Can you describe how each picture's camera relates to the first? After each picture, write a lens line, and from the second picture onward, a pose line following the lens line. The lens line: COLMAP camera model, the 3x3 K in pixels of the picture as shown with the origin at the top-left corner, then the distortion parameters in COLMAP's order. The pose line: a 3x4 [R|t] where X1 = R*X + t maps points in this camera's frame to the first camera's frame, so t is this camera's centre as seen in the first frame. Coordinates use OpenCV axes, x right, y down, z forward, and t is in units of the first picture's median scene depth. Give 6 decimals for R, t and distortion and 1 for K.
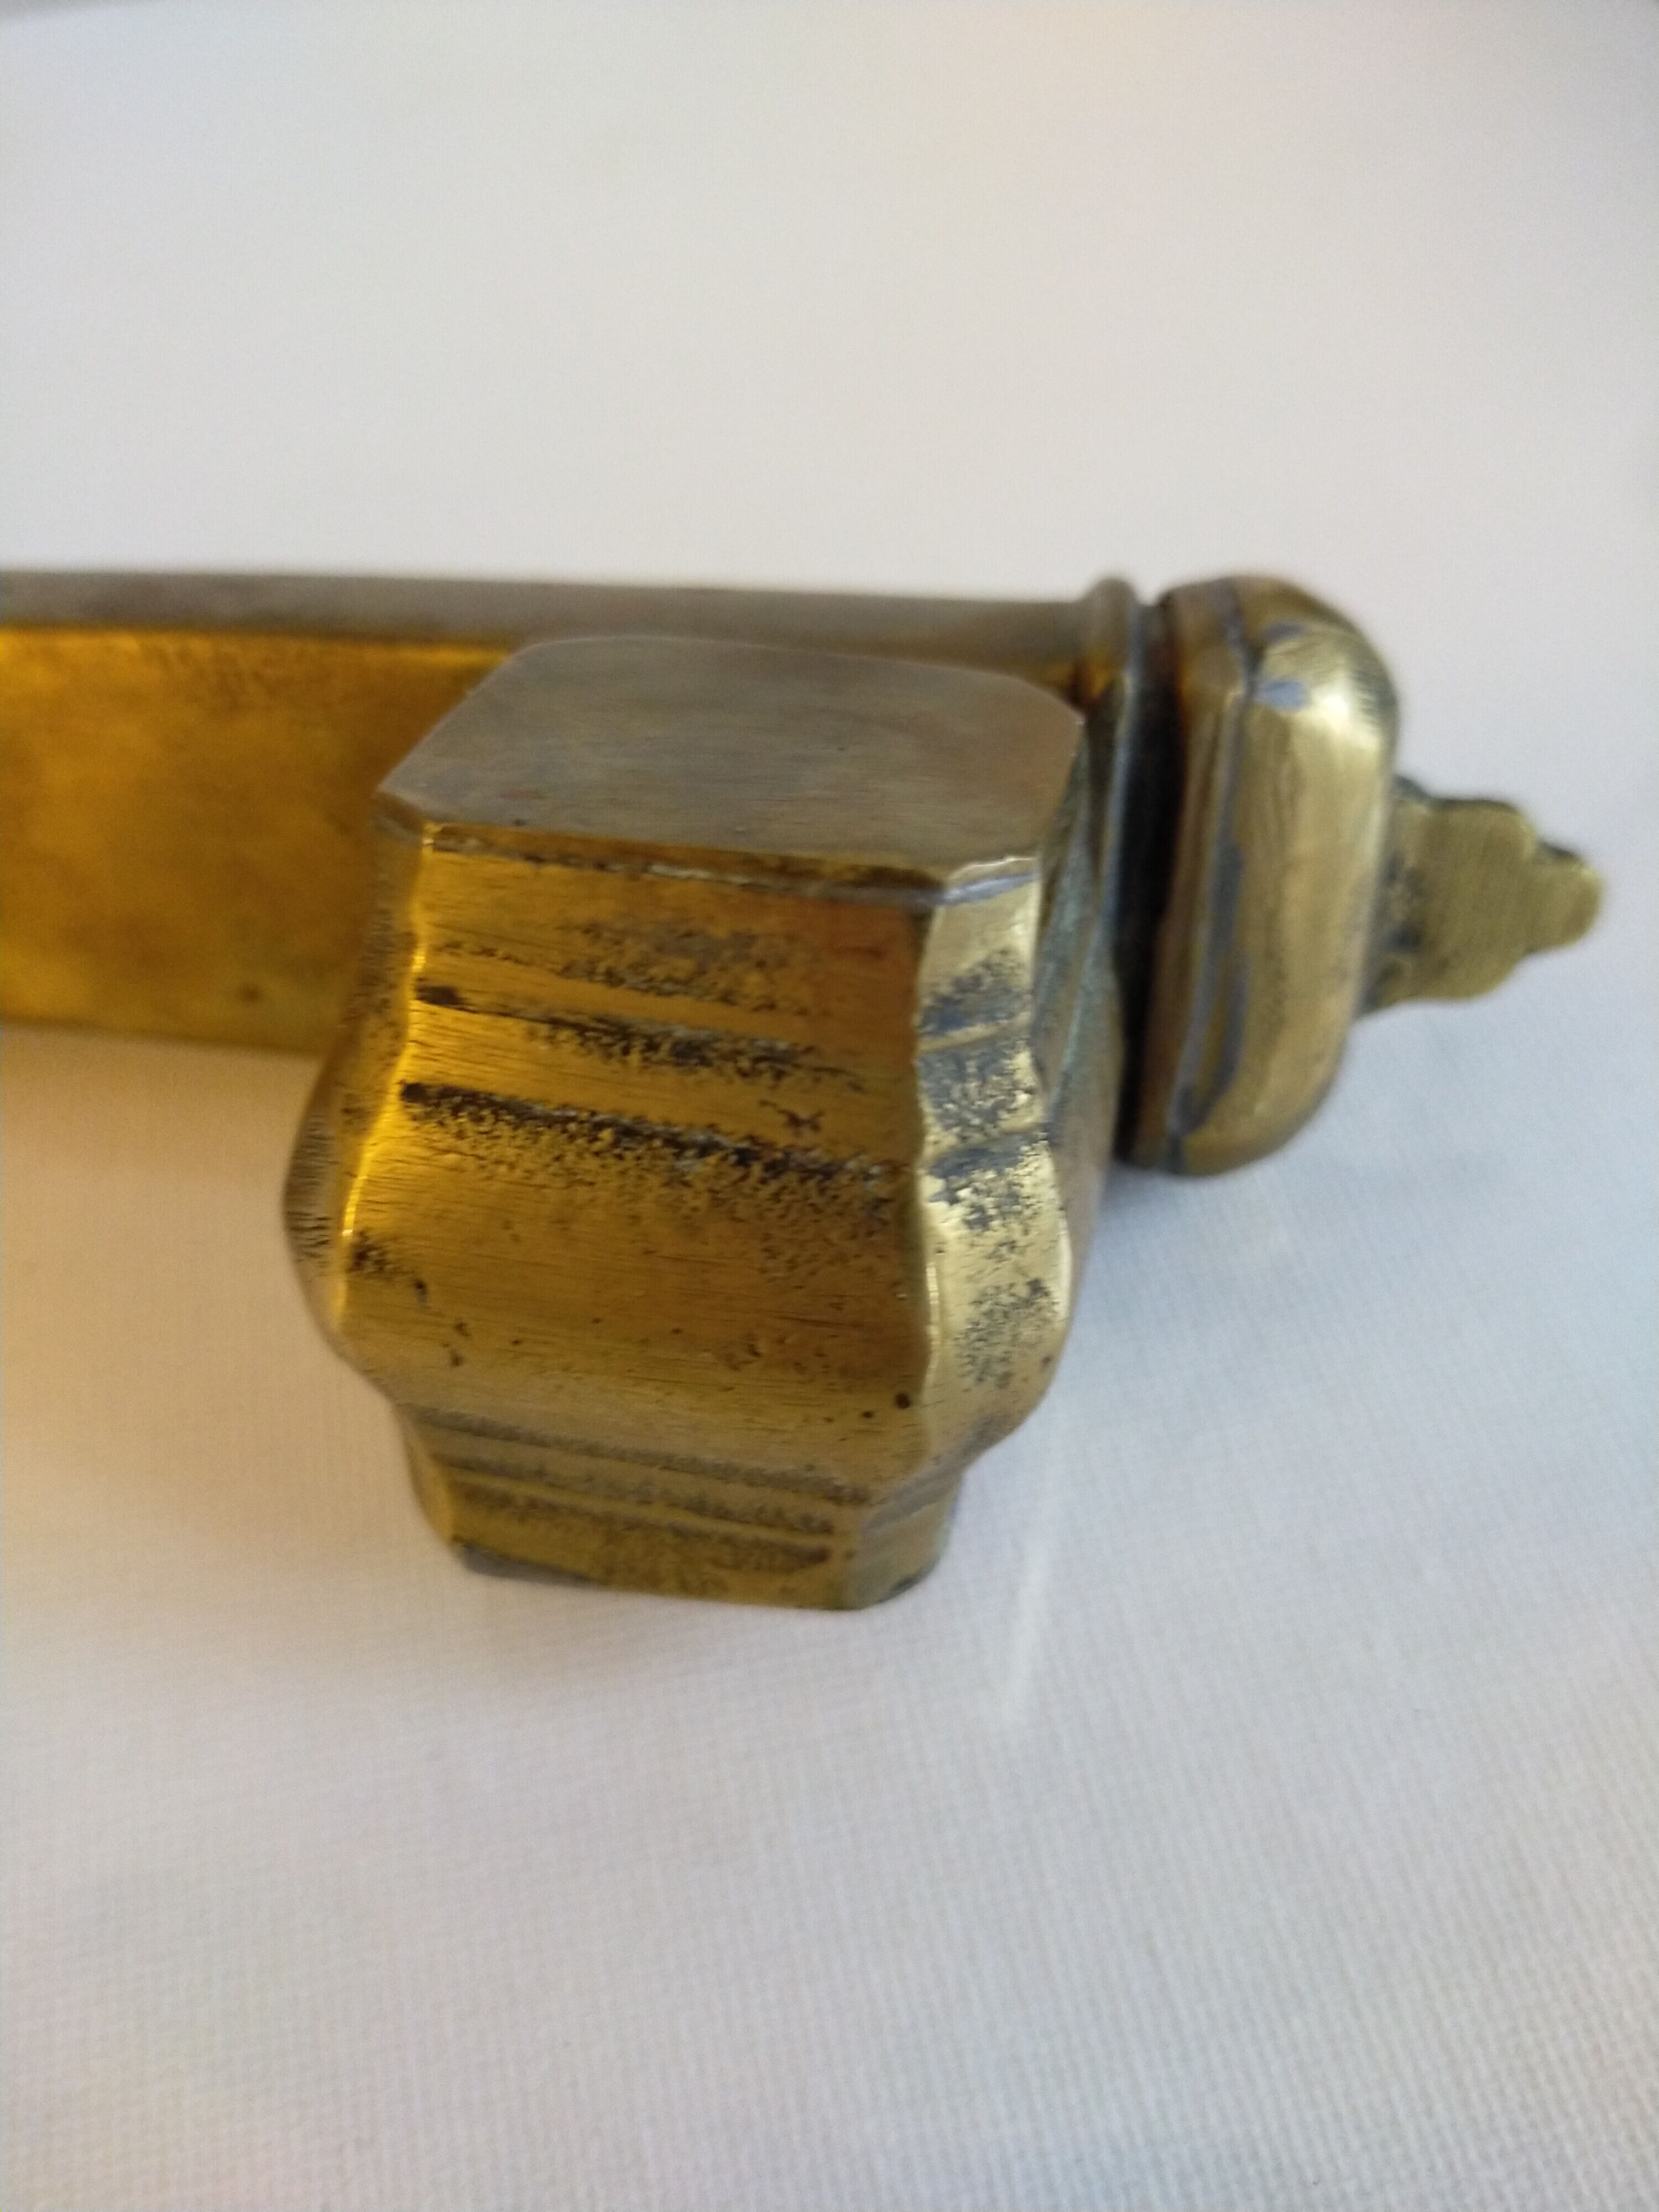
lens RADIAL K [[1726.4, 0, 824.6], [0, 1726.4, 1108.8], [0, 0, 1]] dist [0.109432, -0.304203]
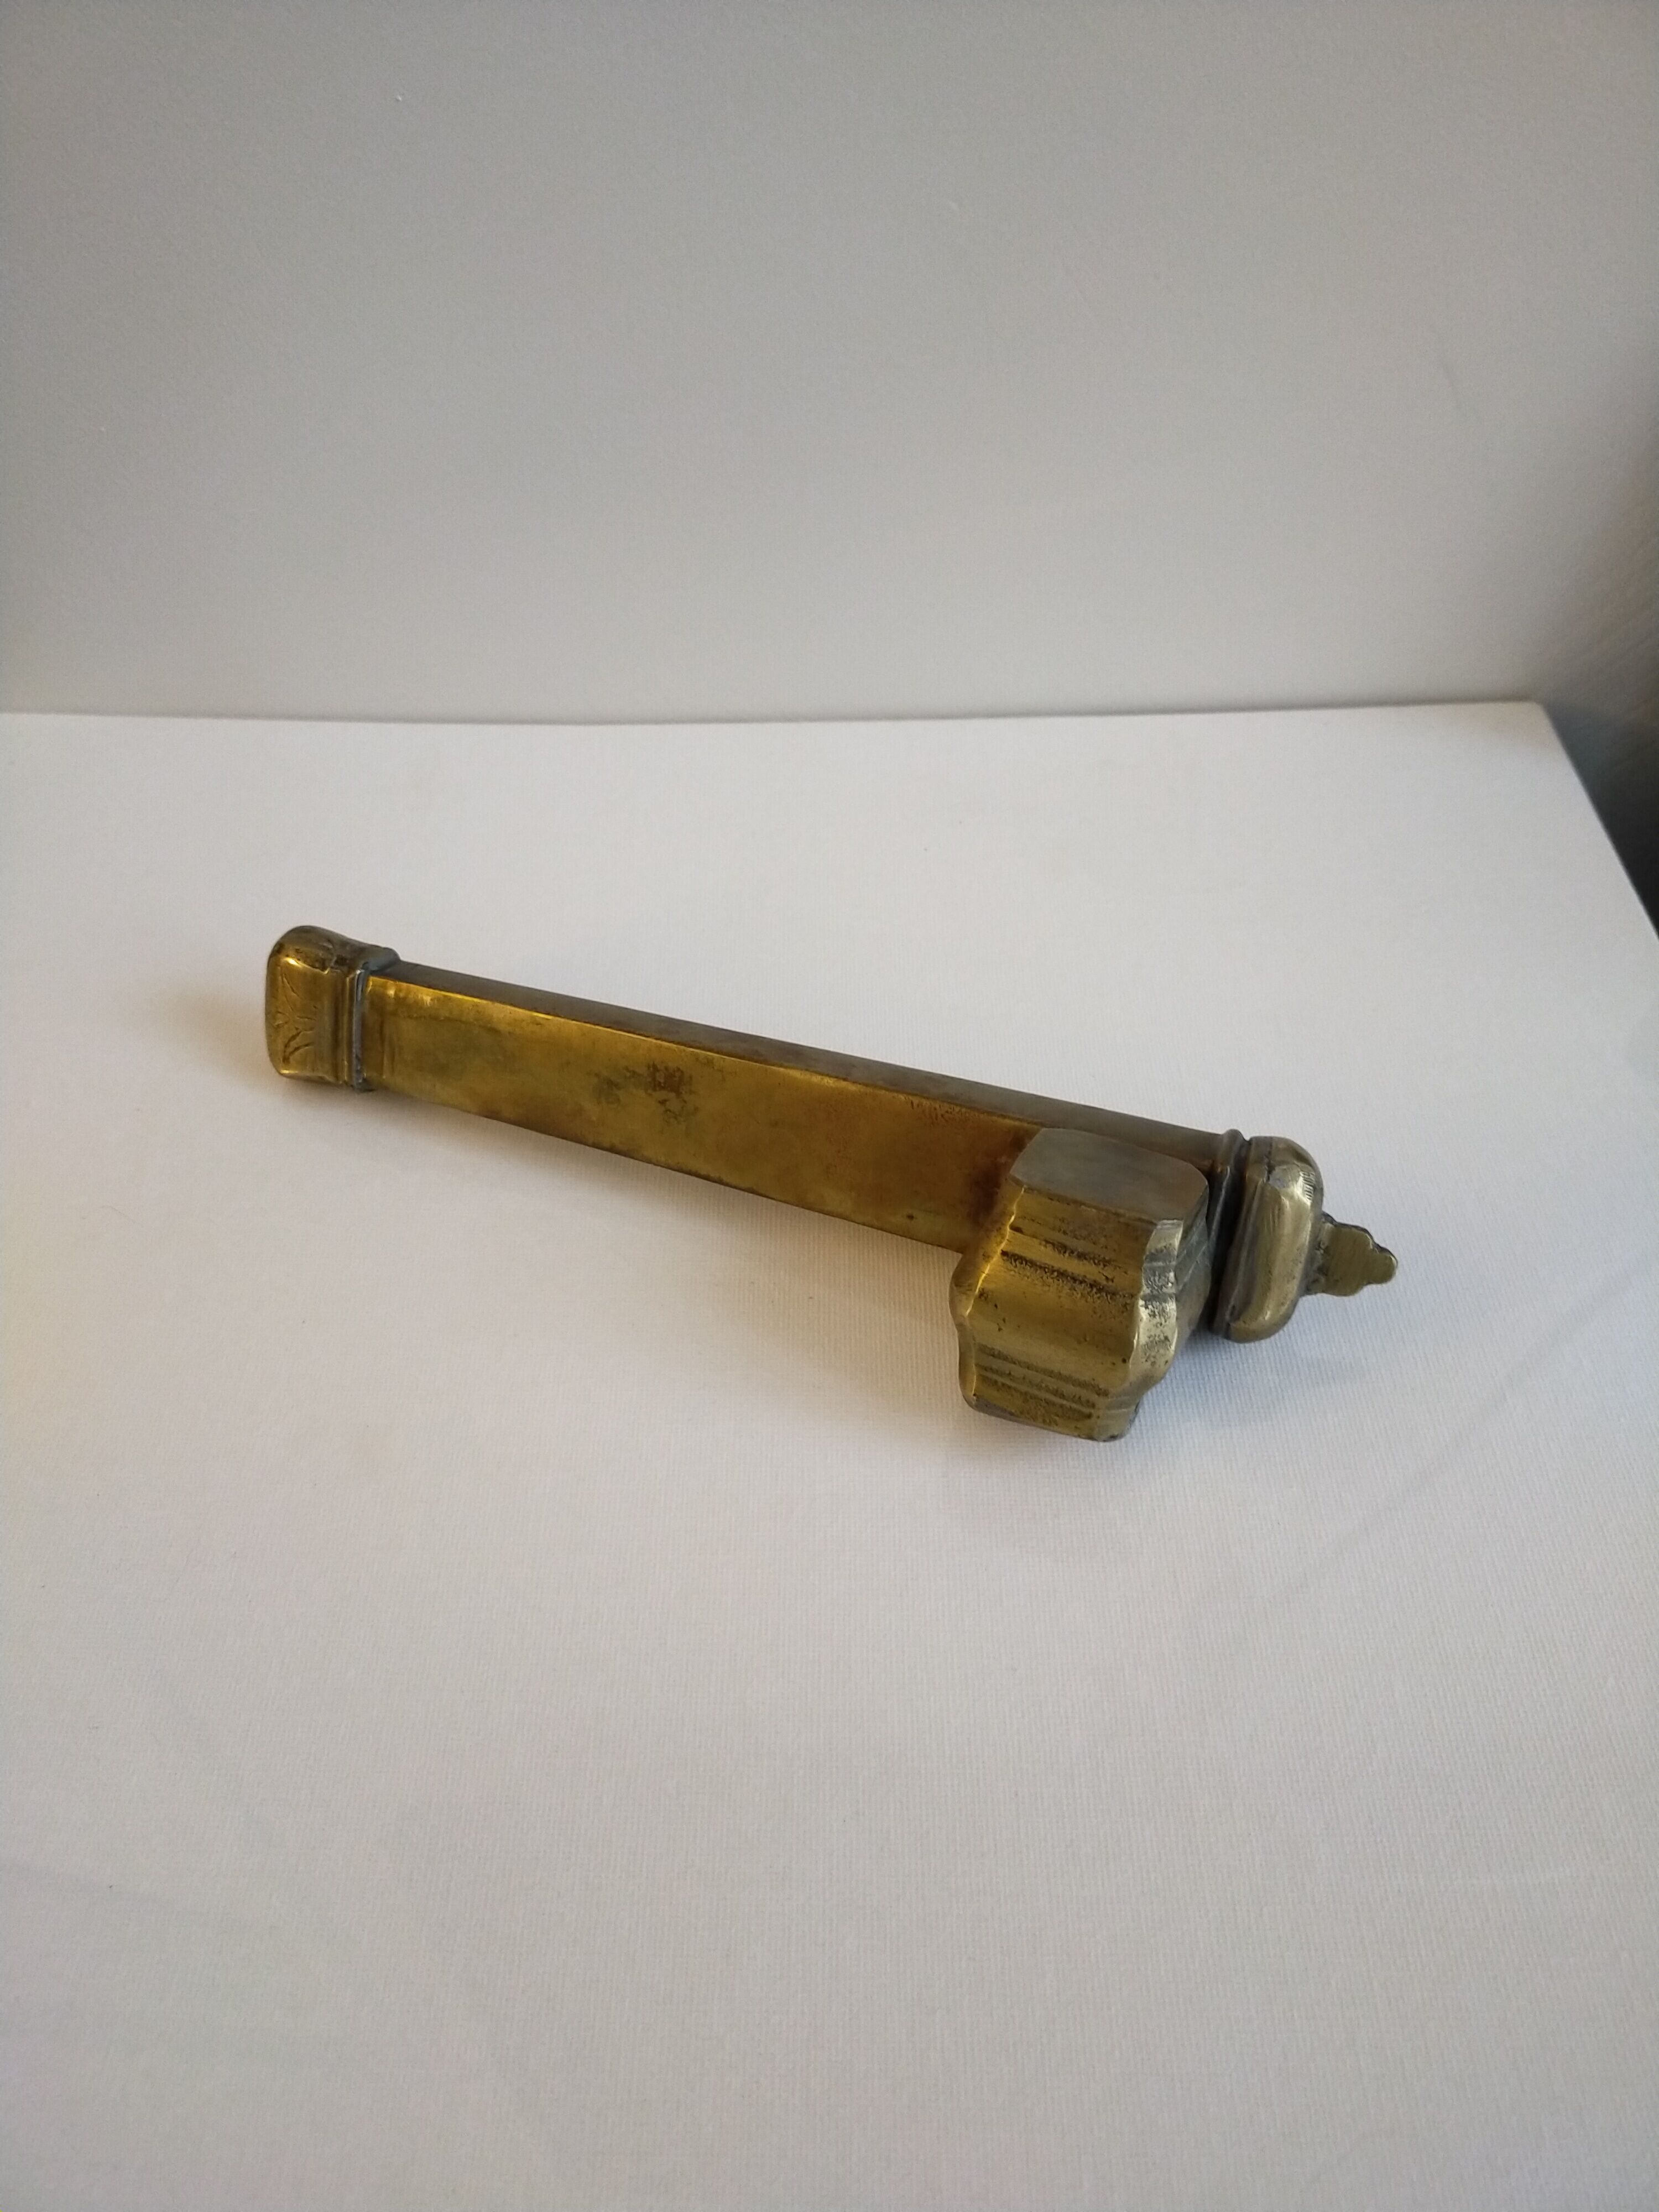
lens RADIAL K [[1726.4, 0, 824.6], [0, 1726.4, 1108.8], [0, 0, 1]] dist [0.109432, -0.304203]
pose [[0.975827, 0.165460, -0.142774, -0.132793], [-0.186096, 0.971638, -0.145903, 0.295484], [0.114583, 0.168946, 0.978942, -2.668284]]
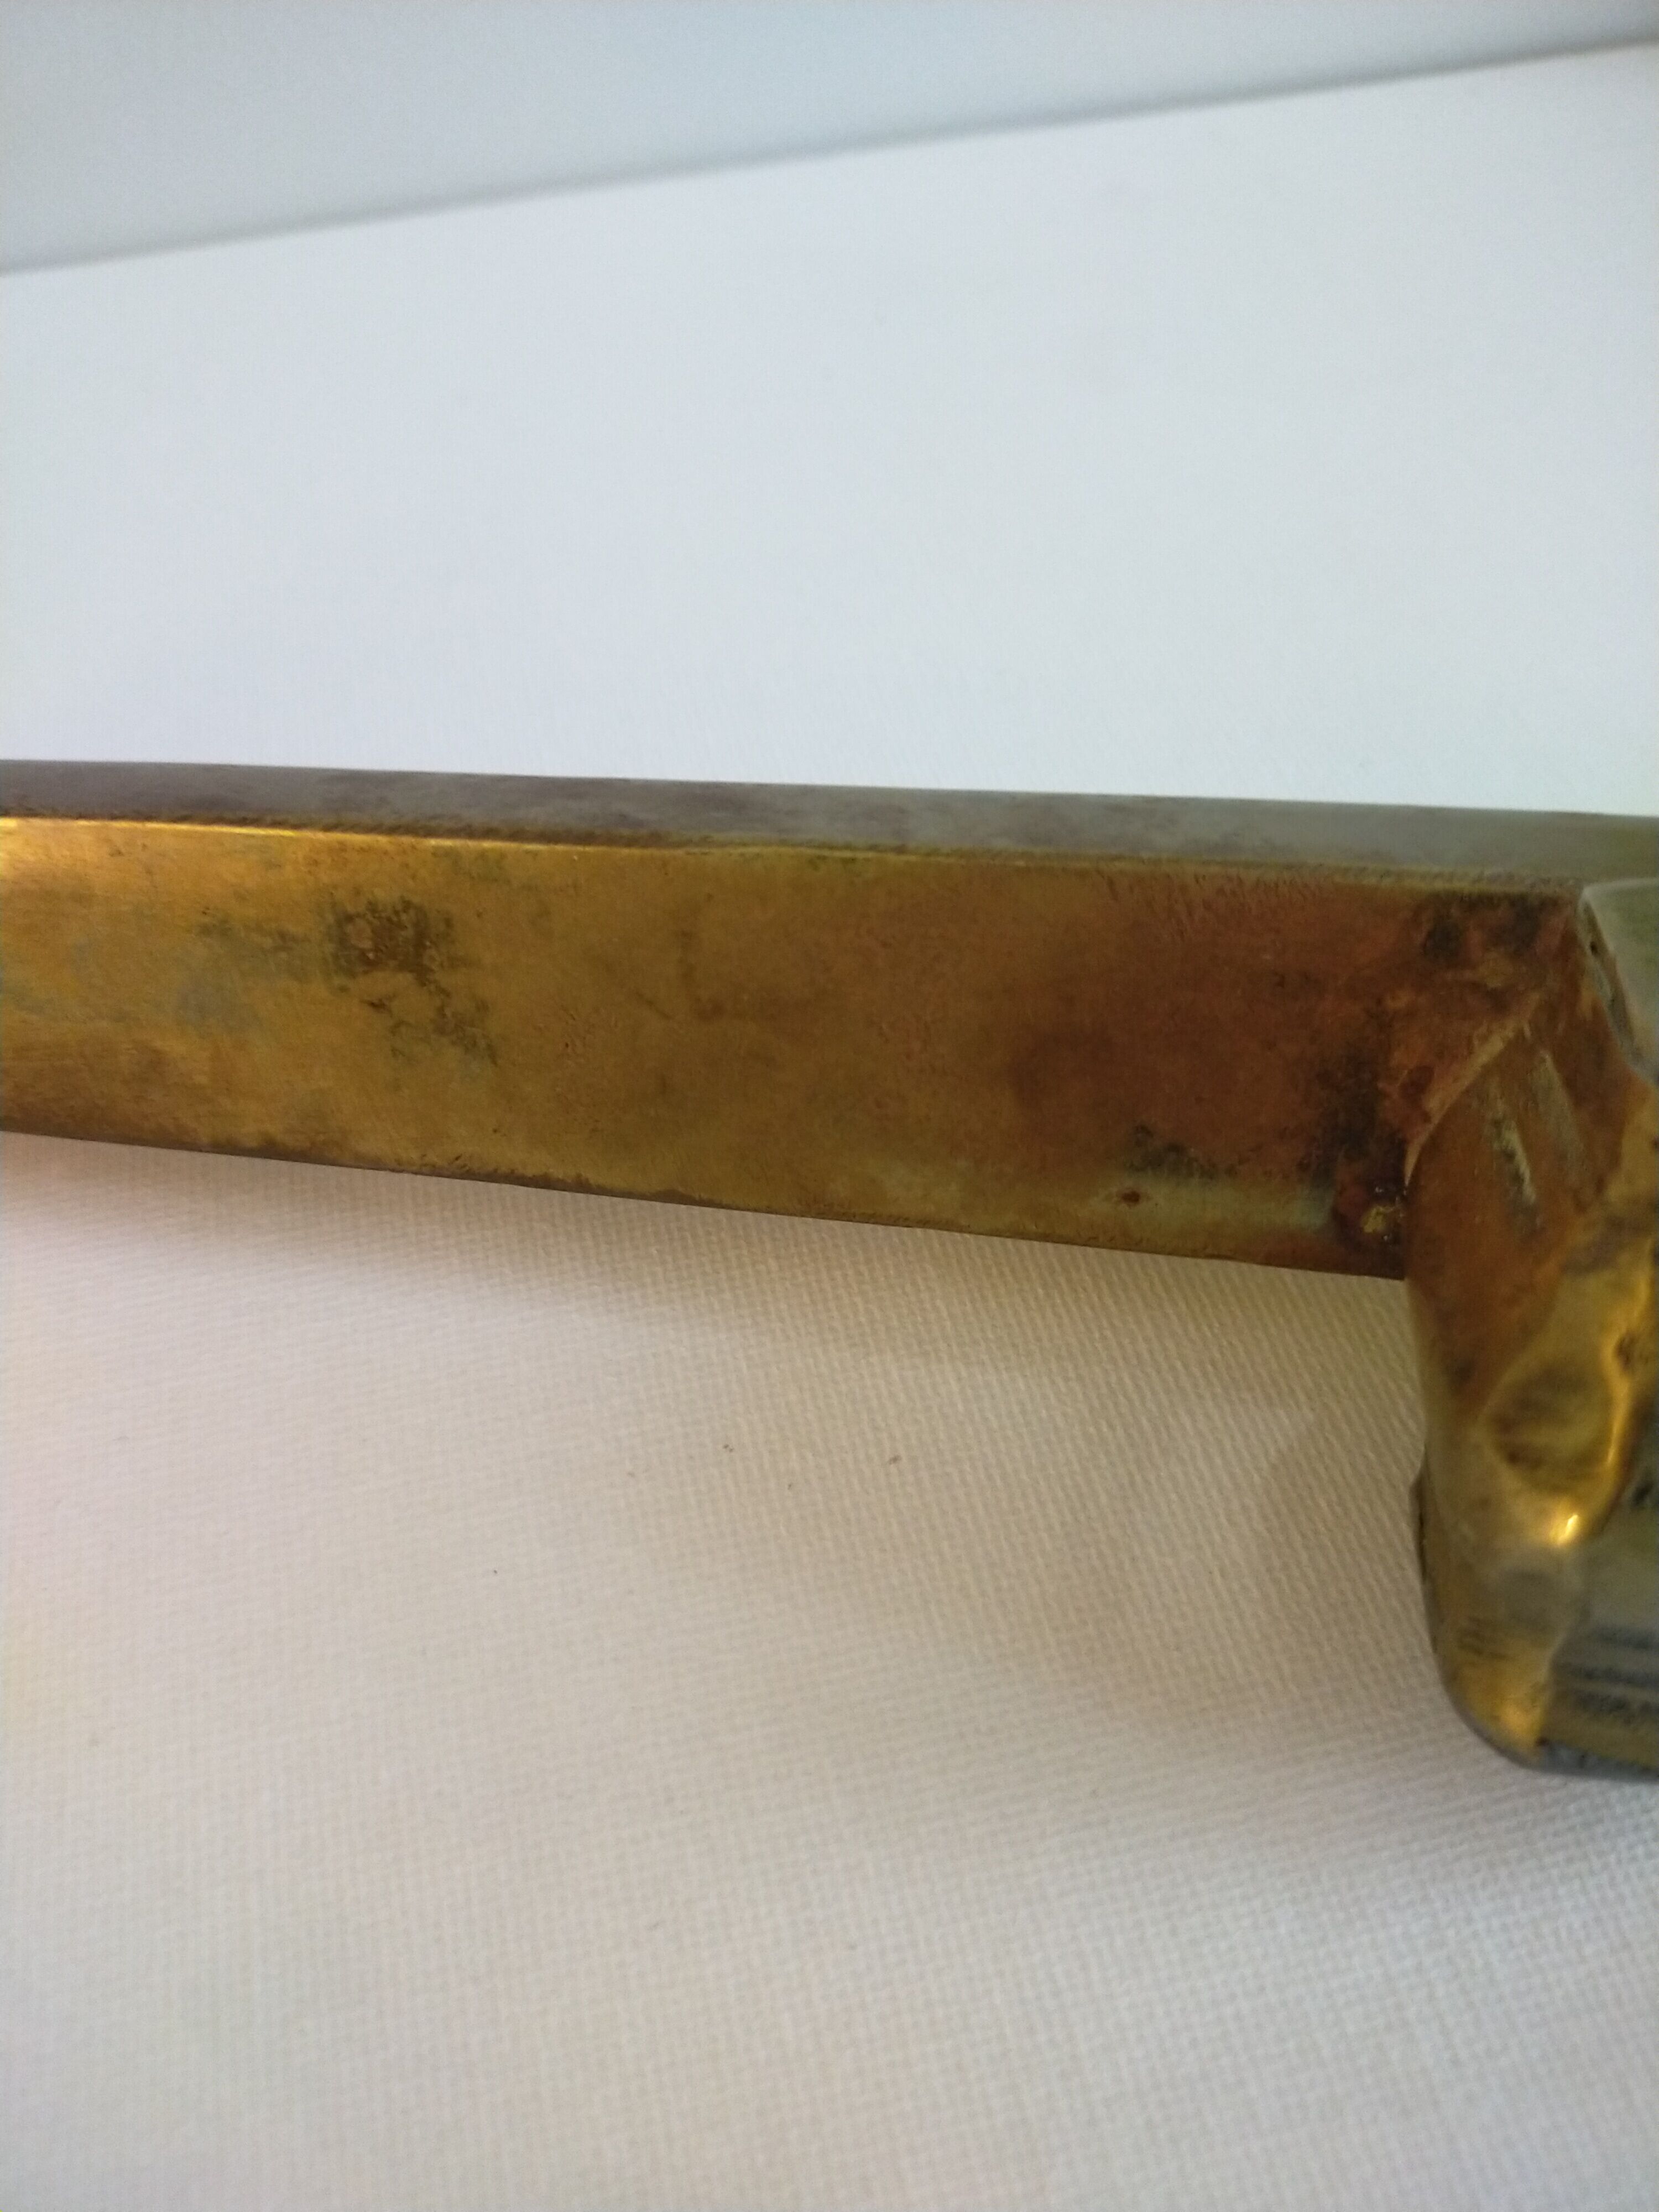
lens RADIAL K [[1726.4, 0, 824.6], [0, 1726.4, 1108.8], [0, 0, 1]] dist [0.109432, -0.304203]
pose [[0.999798, -0.006701, 0.018925, -0.776691], [0.007720, 0.998496, -0.054286, -0.092366], [-0.018533, 0.054421, 0.998346, -0.057932]]
